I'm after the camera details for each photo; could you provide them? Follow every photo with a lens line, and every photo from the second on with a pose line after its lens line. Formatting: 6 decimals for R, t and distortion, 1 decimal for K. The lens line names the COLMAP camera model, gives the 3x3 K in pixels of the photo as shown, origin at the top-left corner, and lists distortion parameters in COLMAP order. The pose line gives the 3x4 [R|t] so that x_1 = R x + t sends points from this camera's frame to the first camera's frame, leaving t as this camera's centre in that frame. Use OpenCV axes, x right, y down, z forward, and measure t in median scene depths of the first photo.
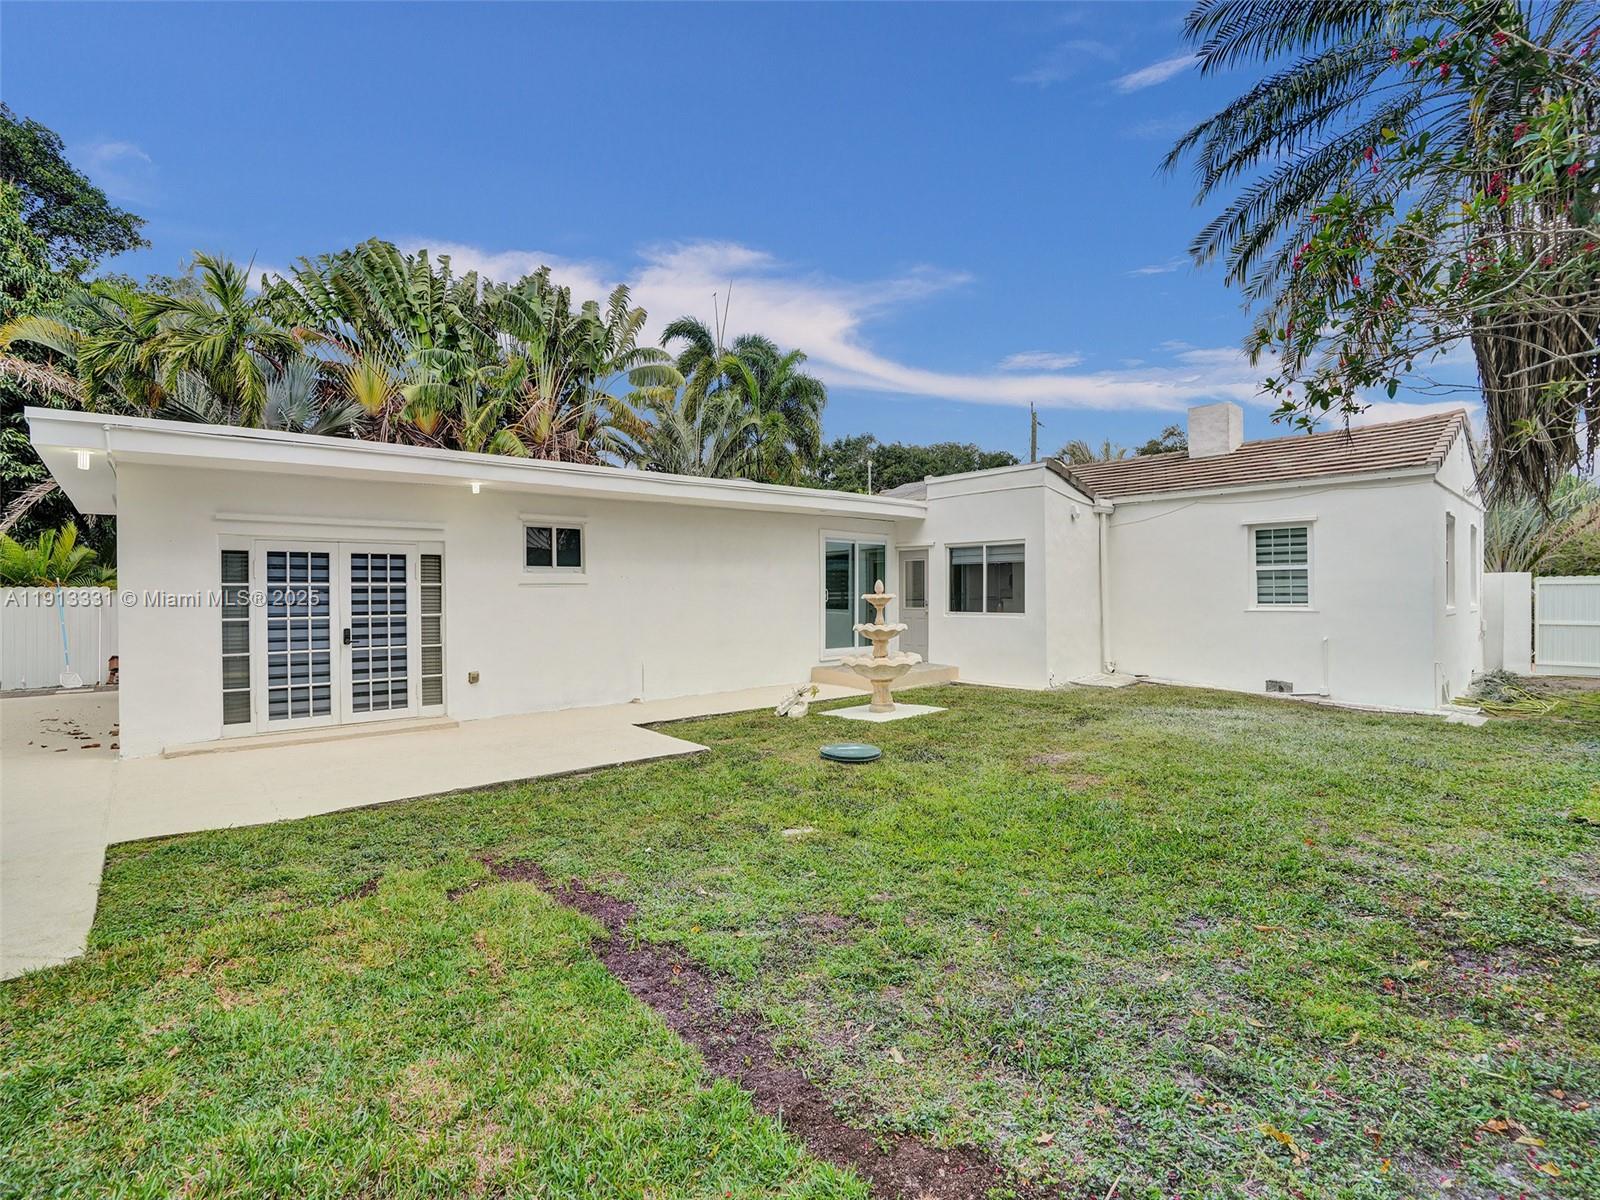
lens RADIAL K [[738.8, 0, 802.7], [0, 738.8, 601.9], [0, 0, 1]] dist [-0.059731, 0.020592]
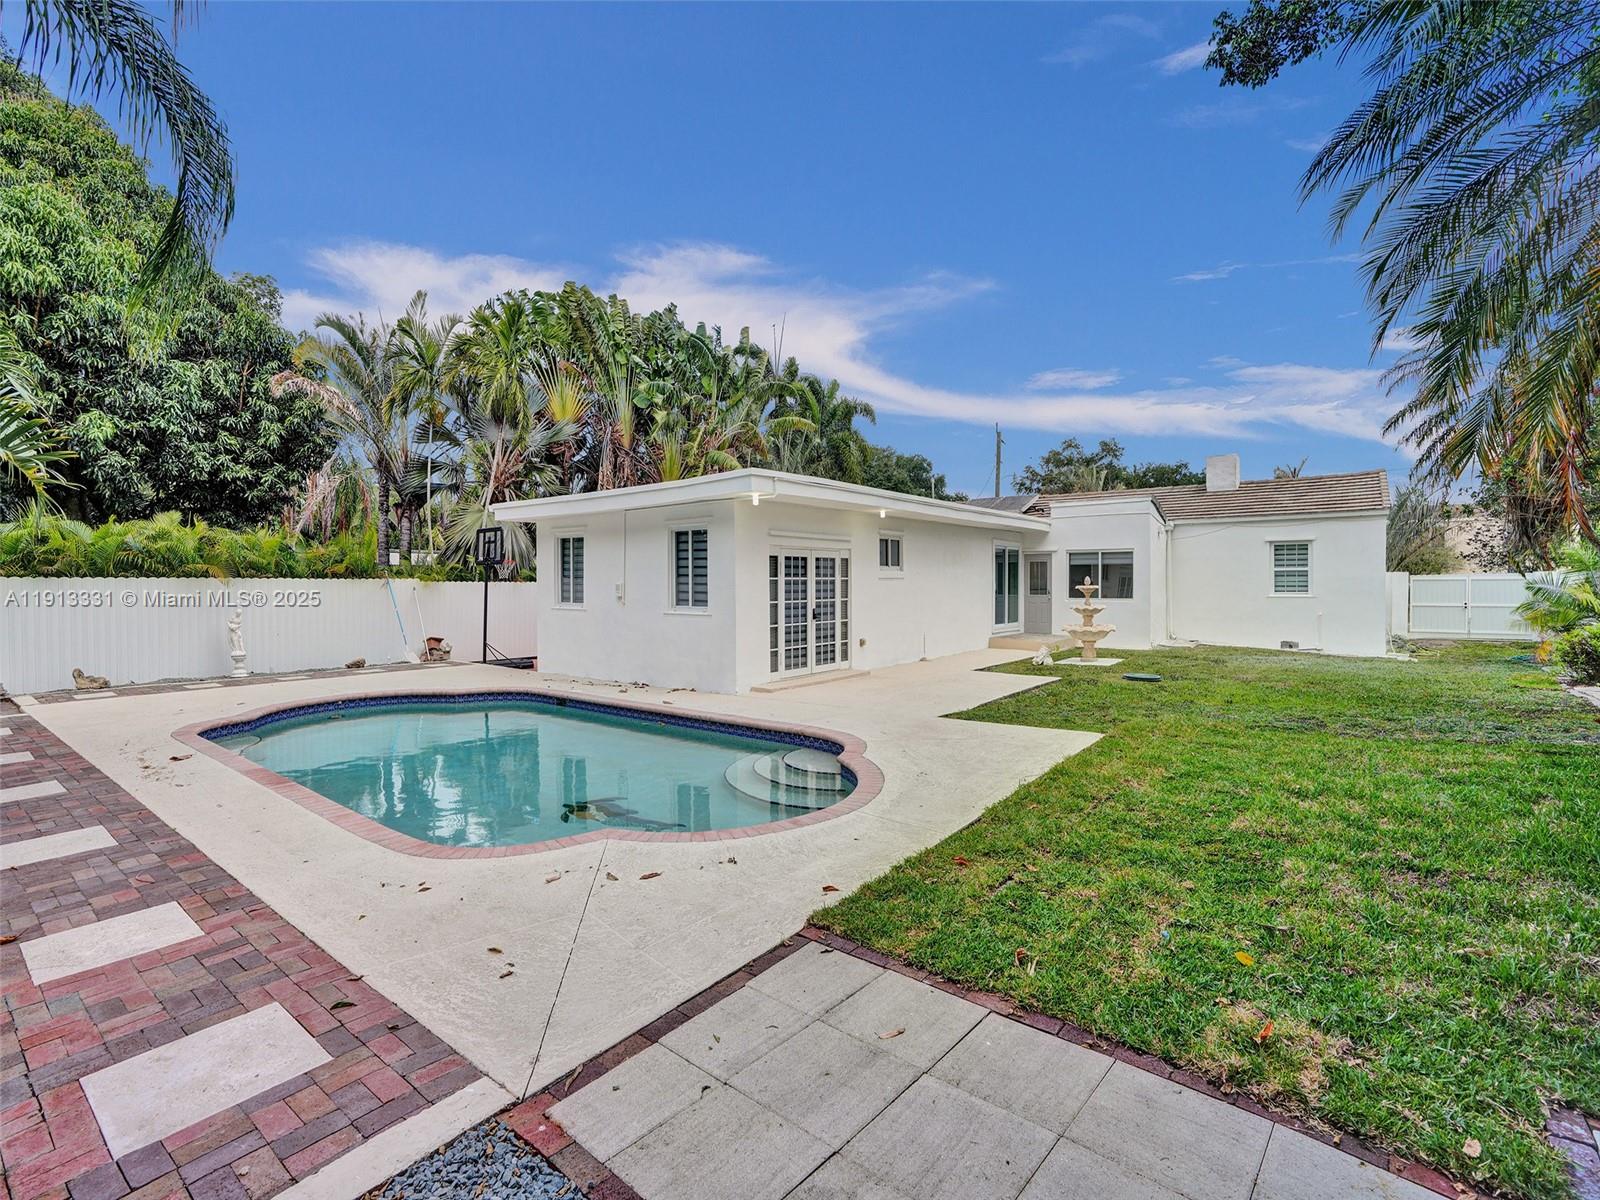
lens RADIAL K [[738.8, 0, 802.7], [0, 738.8, 601.9], [0, 0, 1]] dist [-0.059731, 0.020592]
pose [[0.982056, -0.002879, 0.188568, -0.679017], [0.000267, 0.999904, 0.013878, 0.001770], [-0.188589, -0.013578, 0.981962, -0.342717]]
